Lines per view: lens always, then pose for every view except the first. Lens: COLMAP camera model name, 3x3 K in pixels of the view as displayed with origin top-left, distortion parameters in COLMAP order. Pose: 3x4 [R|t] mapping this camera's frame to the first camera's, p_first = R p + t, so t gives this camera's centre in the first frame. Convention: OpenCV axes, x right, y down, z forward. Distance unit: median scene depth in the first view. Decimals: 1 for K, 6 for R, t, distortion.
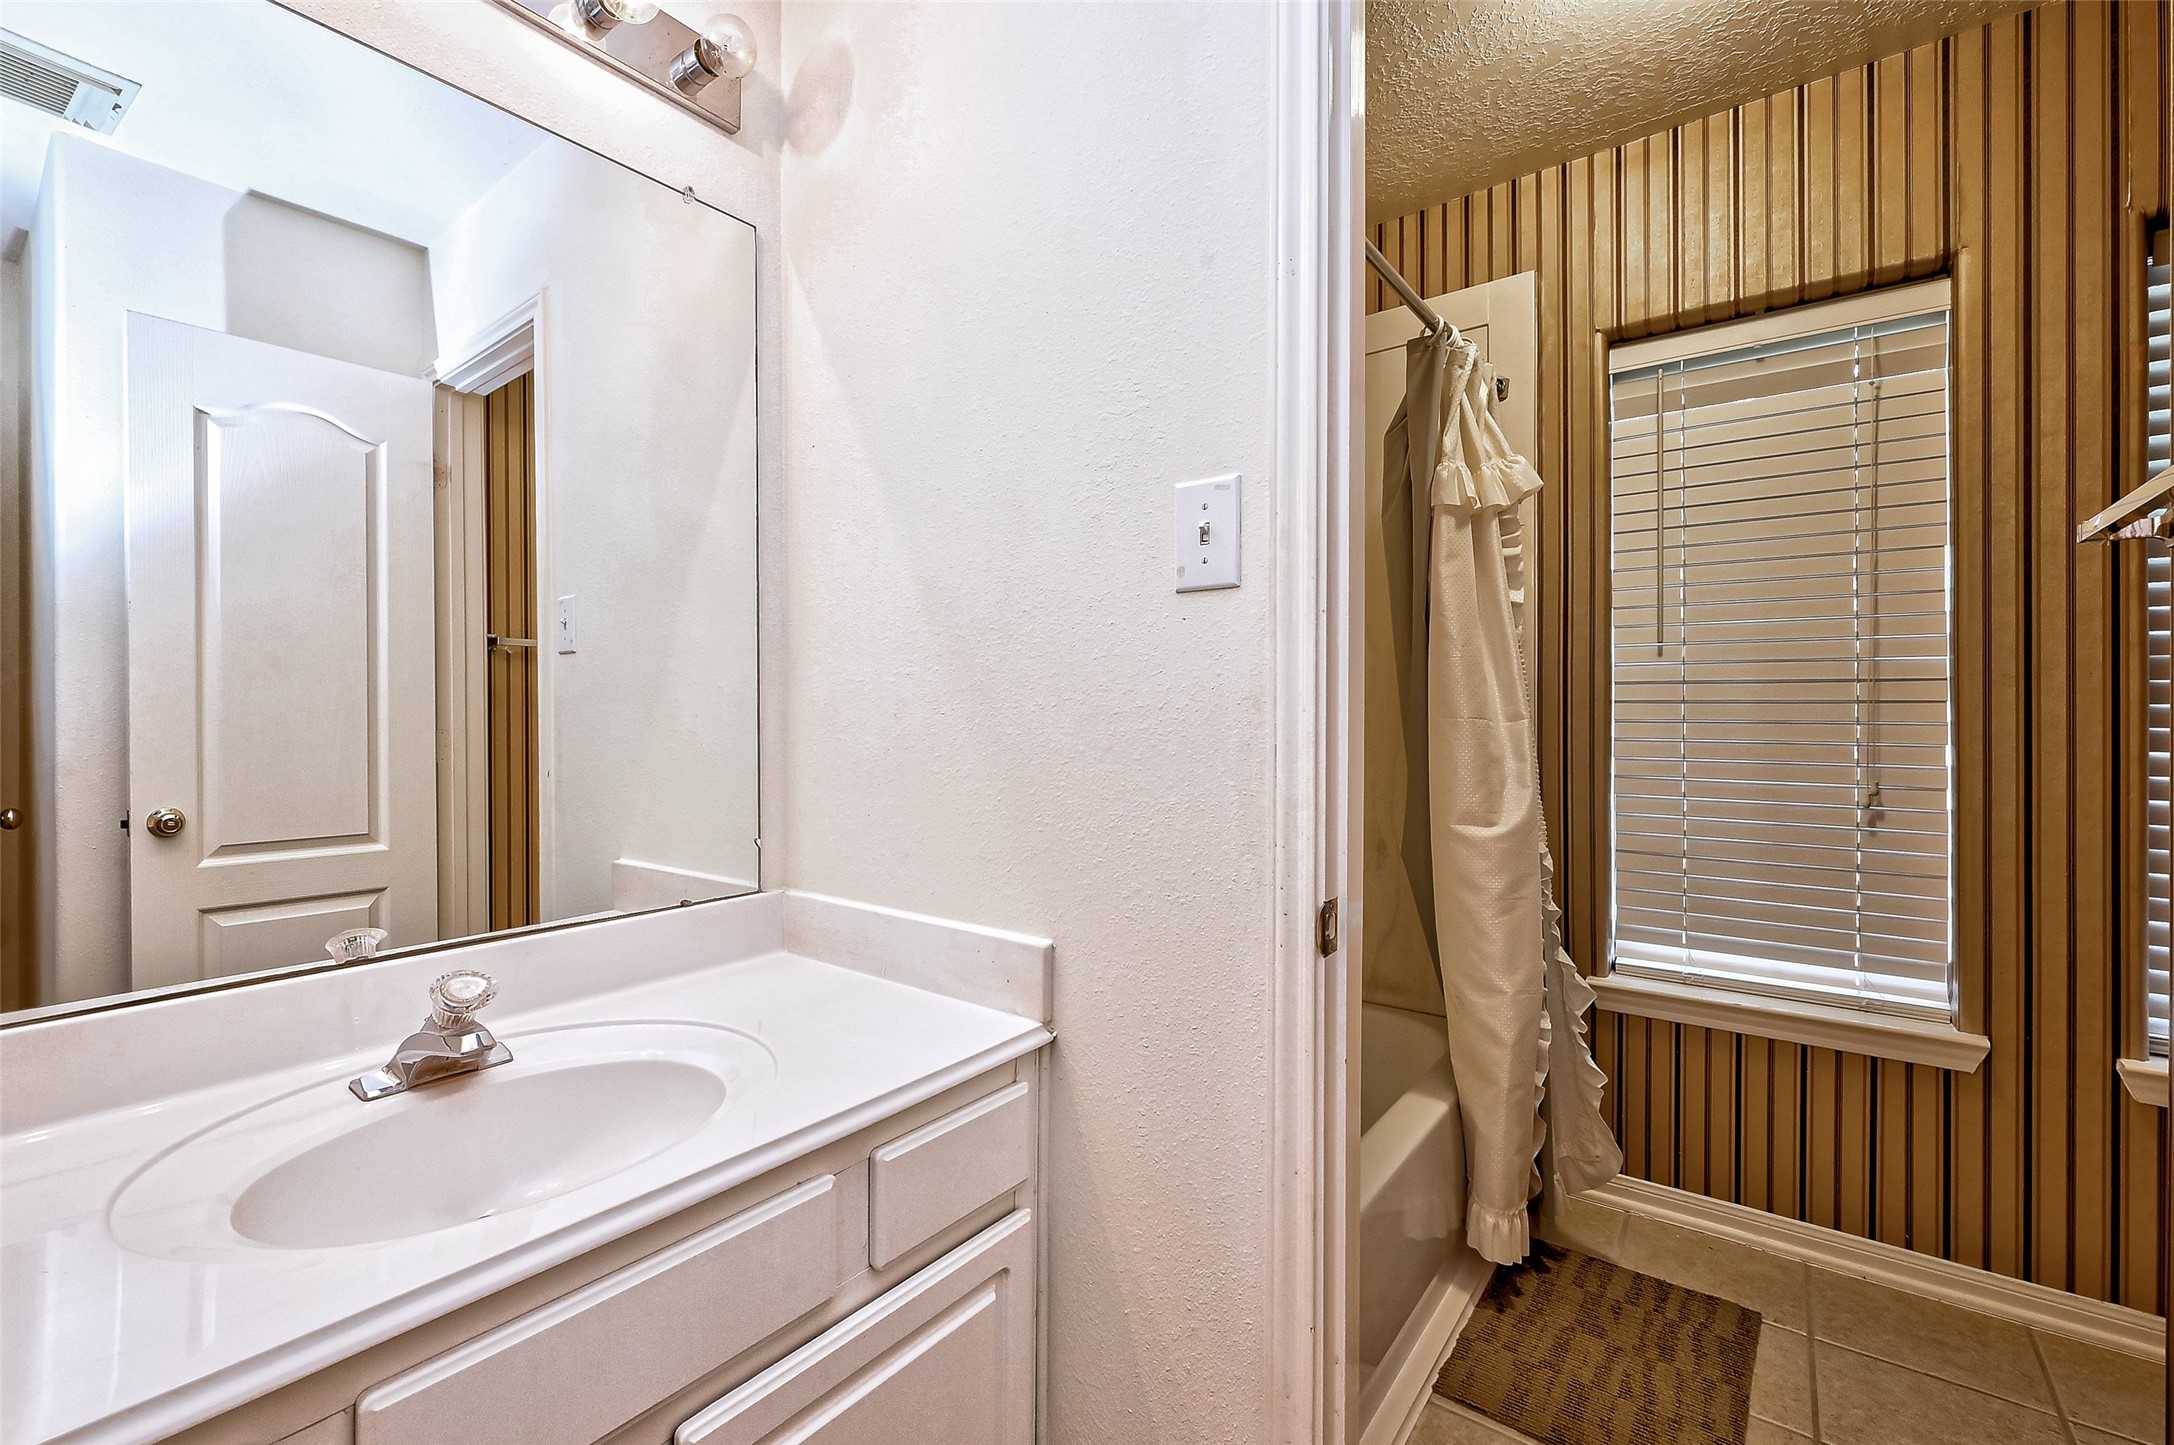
lens RADIAL K [[877.4, 0, 1089.2], [0, 877.4, 719.5], [0, 0, 1]] dist [0.001008, 0.000473]
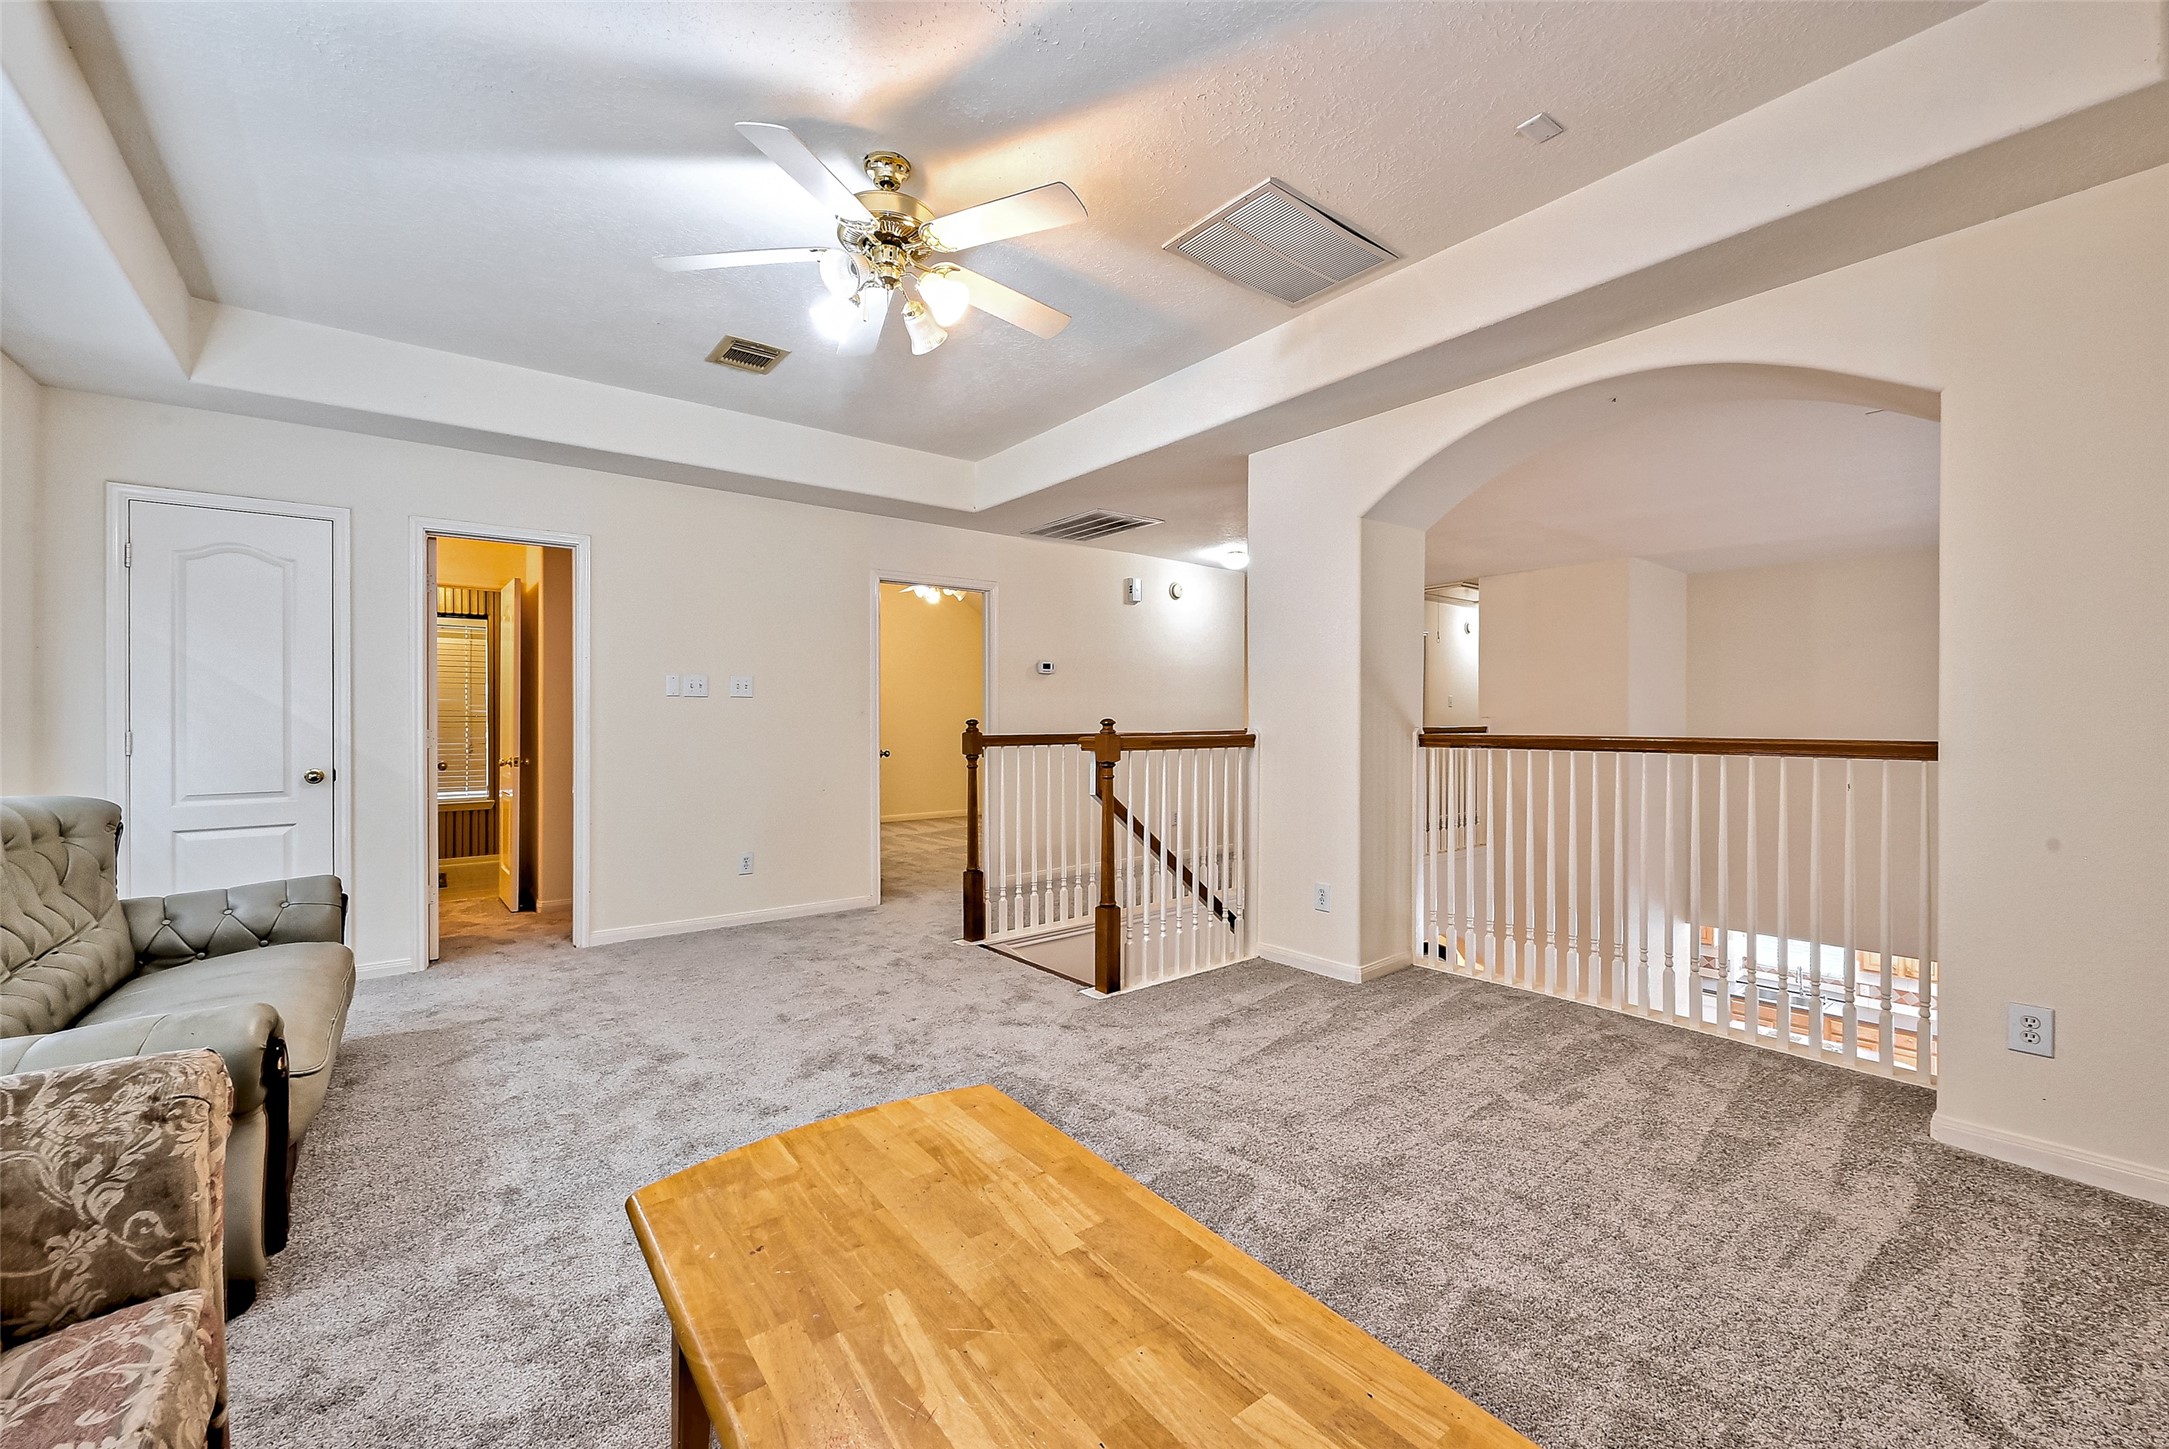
lens RADIAL K [[861.5, 0, 1083.1], [0, 861.5, 724.6], [0, 0, 1]] dist [-0.002421, -0.000132]
pose [[0.238952, -0.005558, 0.971015, -2.312388], [0.004402, 0.999980, 0.004640, -0.020765], [-0.971021, 0.003165, 0.238972, -2.721568]]
